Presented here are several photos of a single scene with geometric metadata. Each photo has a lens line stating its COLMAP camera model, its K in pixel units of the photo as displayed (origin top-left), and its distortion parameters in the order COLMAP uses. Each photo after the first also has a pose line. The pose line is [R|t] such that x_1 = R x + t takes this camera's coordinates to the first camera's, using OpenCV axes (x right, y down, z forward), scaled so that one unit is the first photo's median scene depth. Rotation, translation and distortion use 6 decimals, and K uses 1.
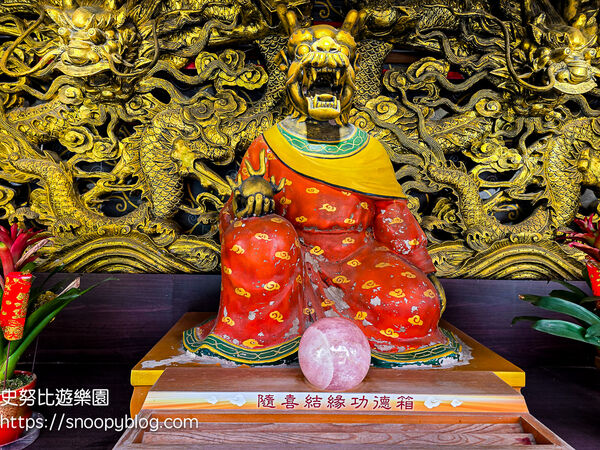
lens RADIAL K [[418.1, 0, 305.3], [0, 418.1, 219.0], [0, 0, 1]] dist [0.036605, -0.020446]
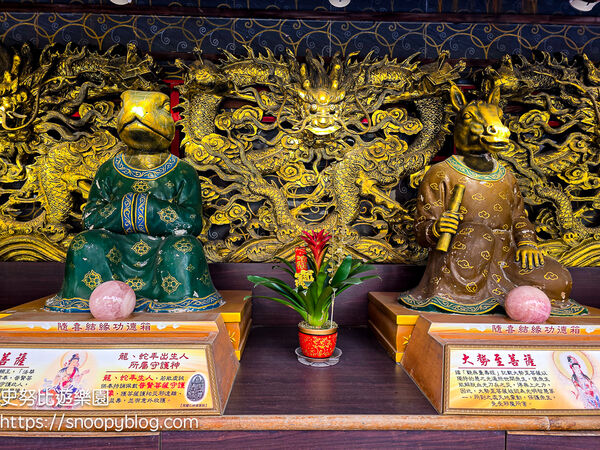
lens RADIAL K [[418.1, 0, 296.8], [0, 418.1, 226.6], [0, 0, 1]] dist [0.036605, -0.020446]
pose [[0.999869, -0.009069, -0.013409, -0.500720], [0.009305, 0.999800, 0.017694, -0.024516], [0.013246, -0.017816, 0.999754, -0.446103]]
